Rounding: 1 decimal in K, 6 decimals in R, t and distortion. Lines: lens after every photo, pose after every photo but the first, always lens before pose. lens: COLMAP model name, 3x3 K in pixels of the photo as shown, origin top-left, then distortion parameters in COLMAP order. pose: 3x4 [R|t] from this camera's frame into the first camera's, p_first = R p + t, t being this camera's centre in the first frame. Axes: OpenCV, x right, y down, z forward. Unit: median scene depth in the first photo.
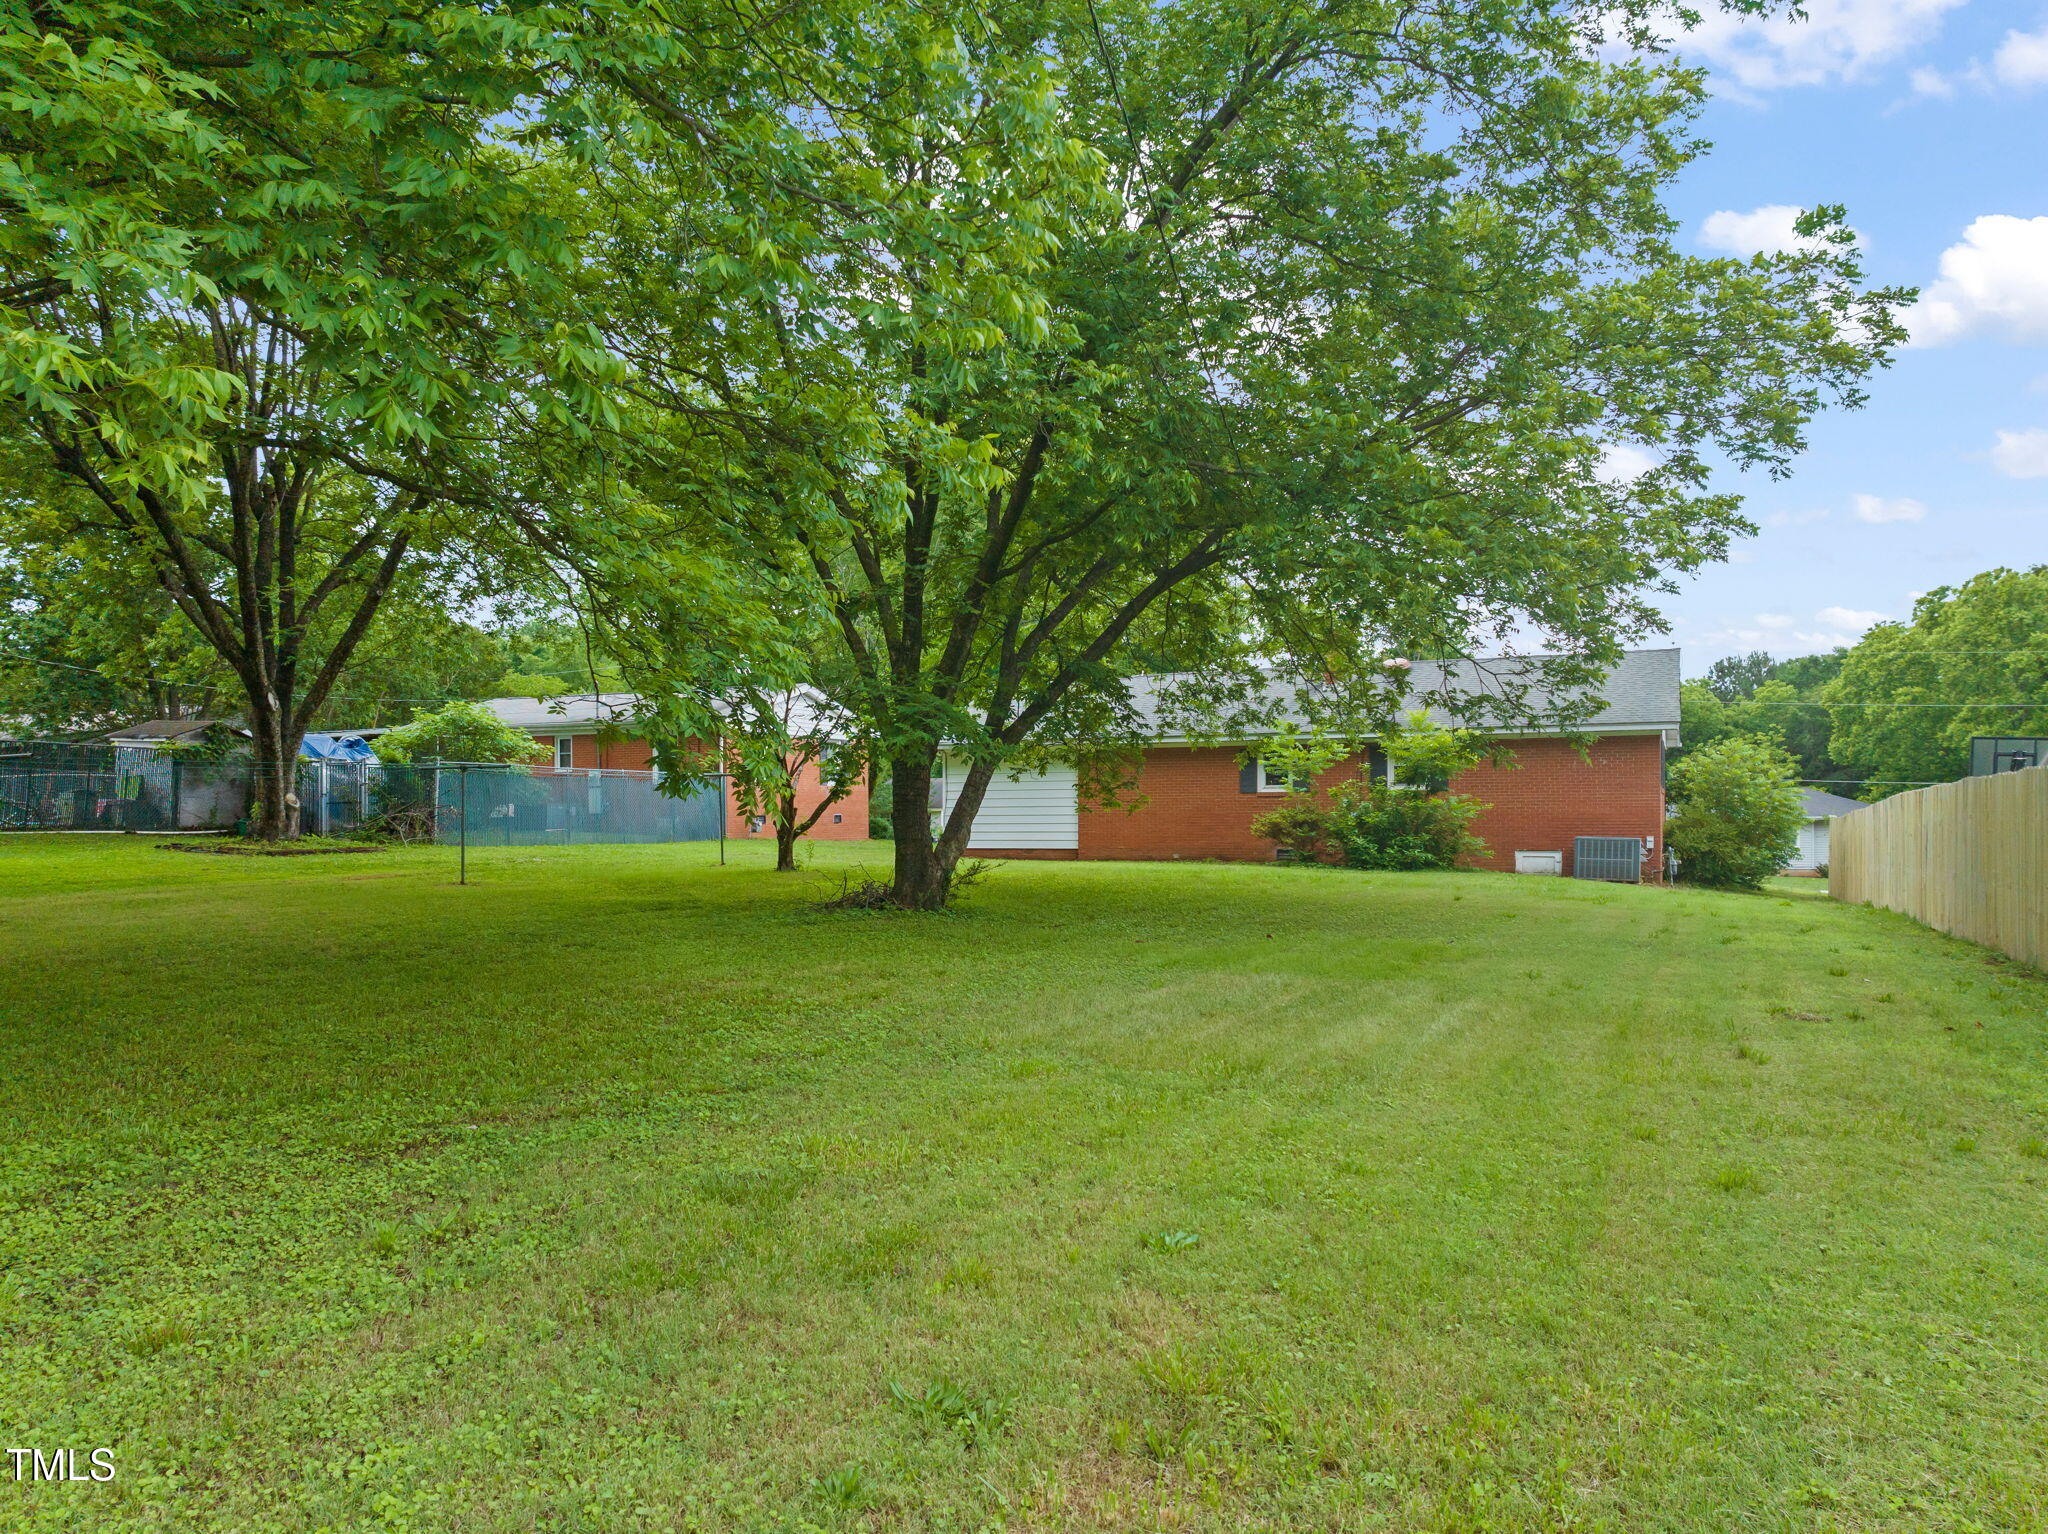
lens RADIAL K [[1438.5, 0, 1023.6], [0, 1438.5, 779.0], [0, 0, 1]] dist [-0.035790, -0.006050]
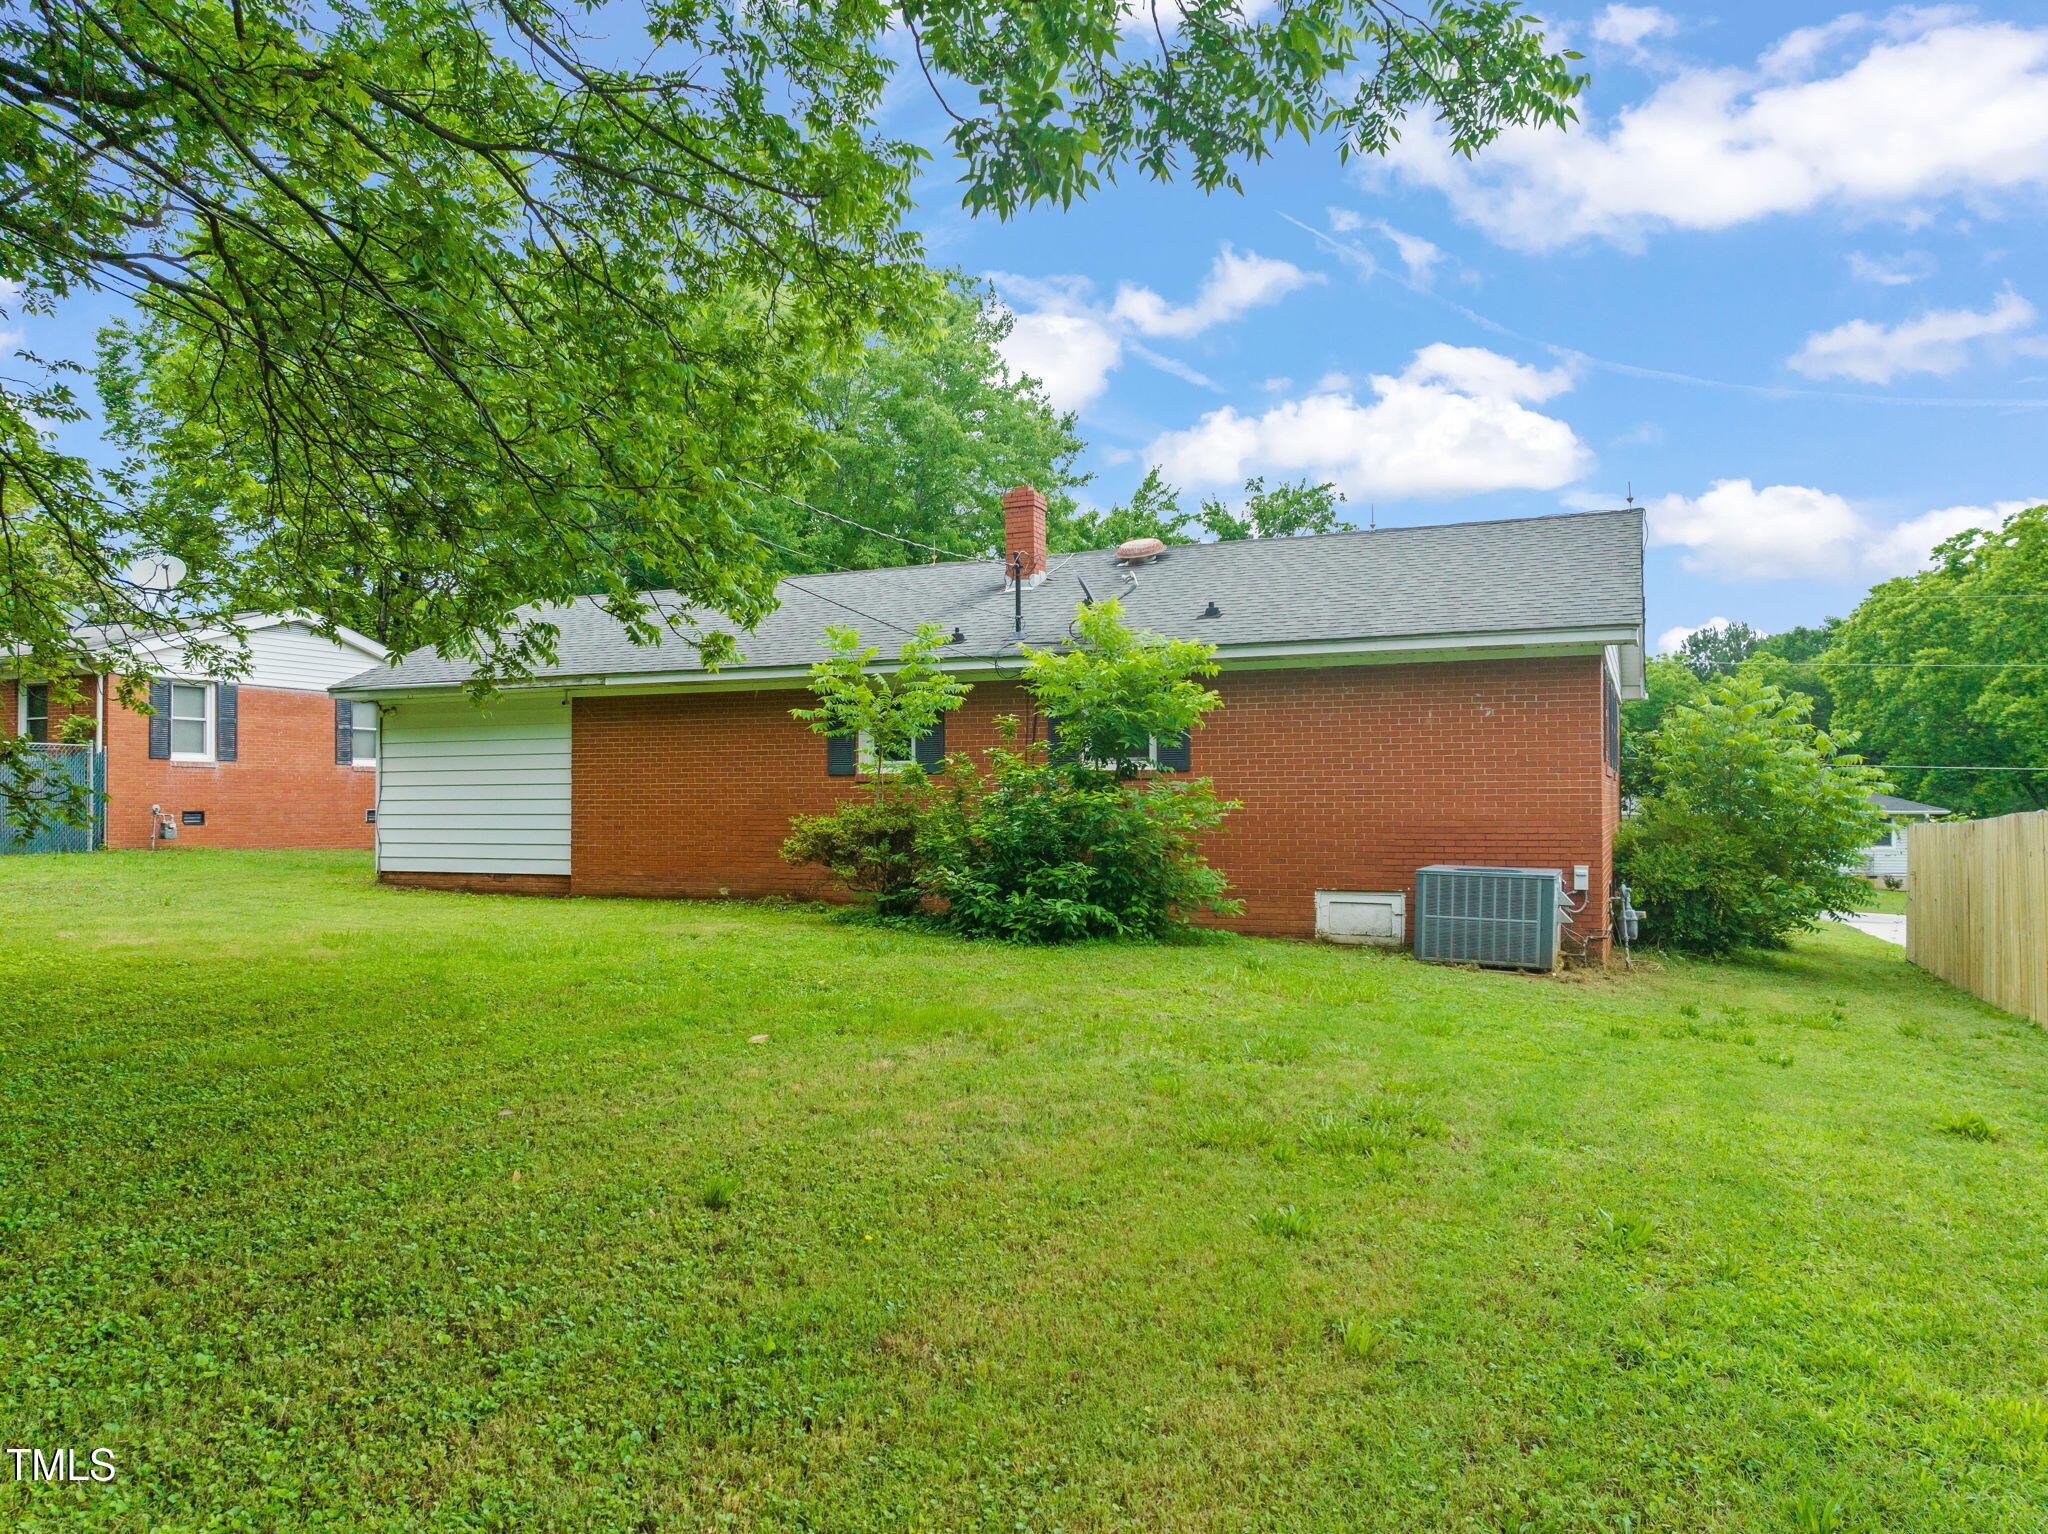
lens RADIAL K [[1438.5, 0, 1024.5], [0, 1438.5, 759.3], [0, 0, 1]] dist [-0.035790, -0.006050]
pose [[0.999856, 0.001822, 0.016858, 0.226134], [-0.001748, 0.999989, -0.004398, 0.006124], [-0.016866, 0.004368, 0.999848, 0.484794]]
